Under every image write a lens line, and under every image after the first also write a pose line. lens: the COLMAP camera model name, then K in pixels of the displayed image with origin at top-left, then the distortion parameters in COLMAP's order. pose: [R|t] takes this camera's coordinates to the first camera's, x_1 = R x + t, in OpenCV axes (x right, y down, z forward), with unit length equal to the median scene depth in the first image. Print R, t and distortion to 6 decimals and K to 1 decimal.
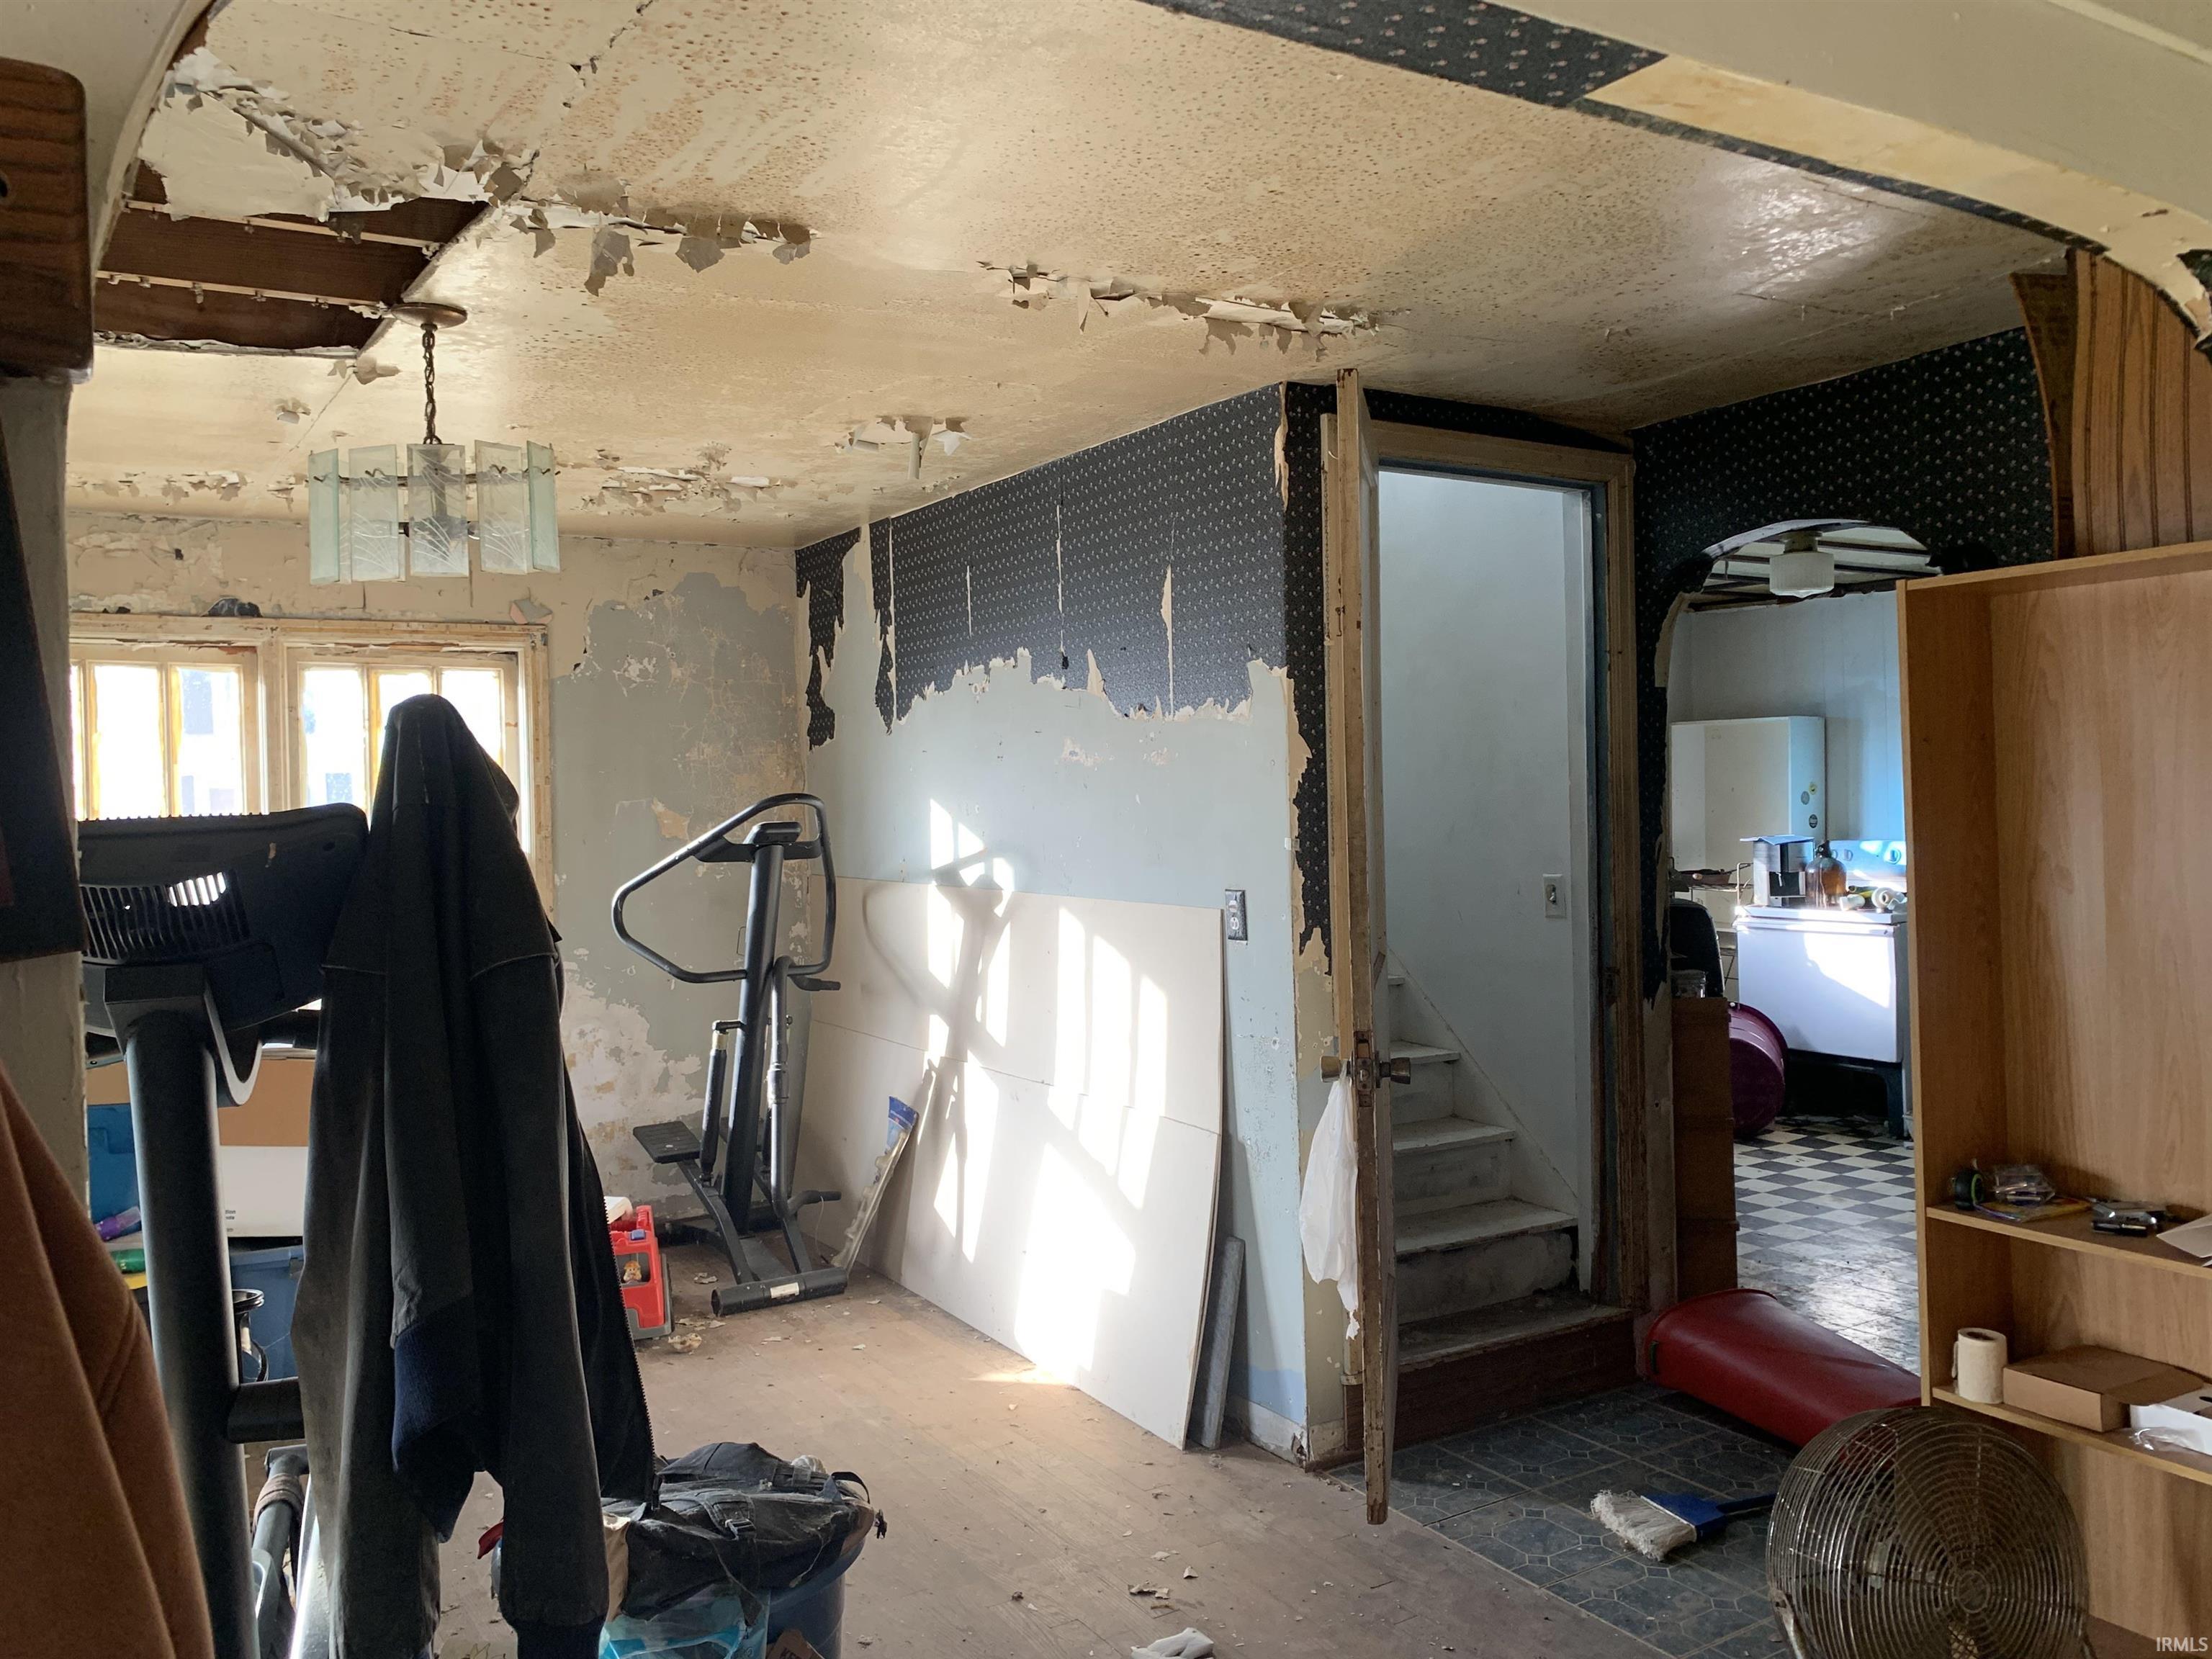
lens RADIAL K [[1691.3, 0, 1100.1], [0, 1691.3, 838.9], [0, 0, 1]] dist [0.001523, -0.001521]
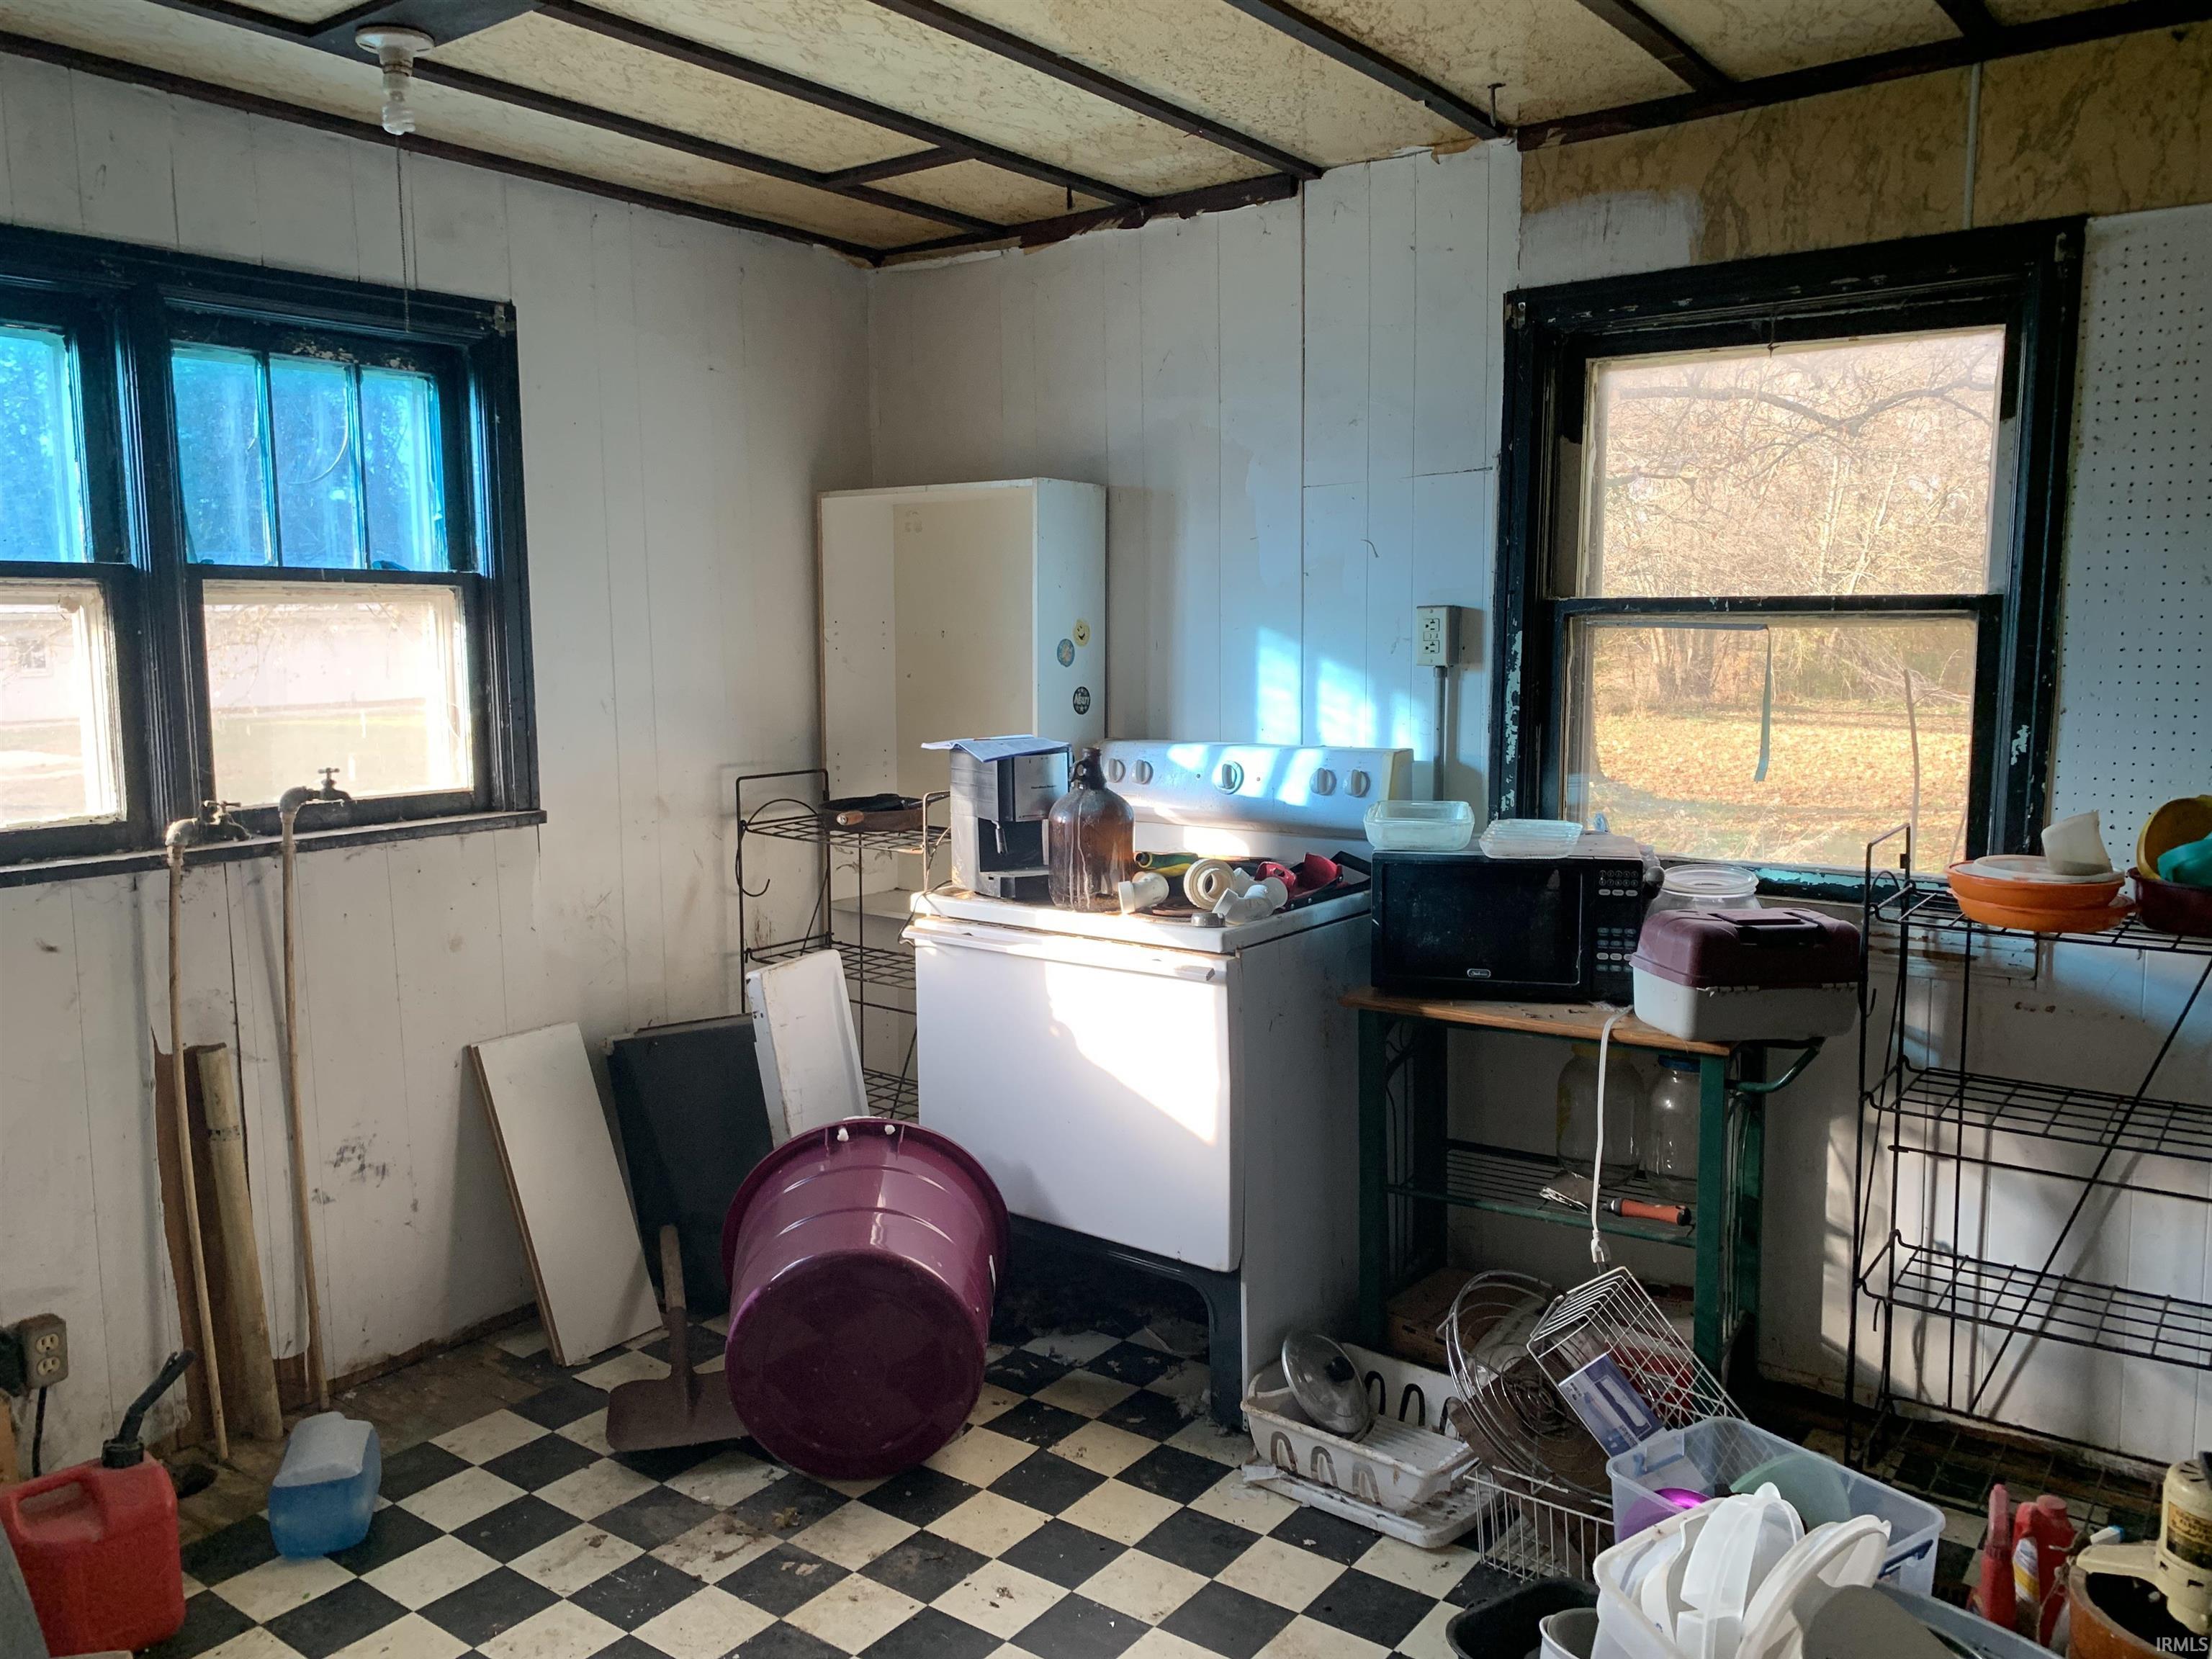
lens RADIAL K [[1691.3, 0, 1112.1], [0, 1691.3, 828.6], [0, 0, 1]] dist [0.001523, -0.001521]
pose [[0.932844, -0.026615, 0.359297, 0.269004], [-0.005871, 0.996012, 0.089023, -0.018087], [-0.360233, -0.085154, 0.928968, 0.573328]]
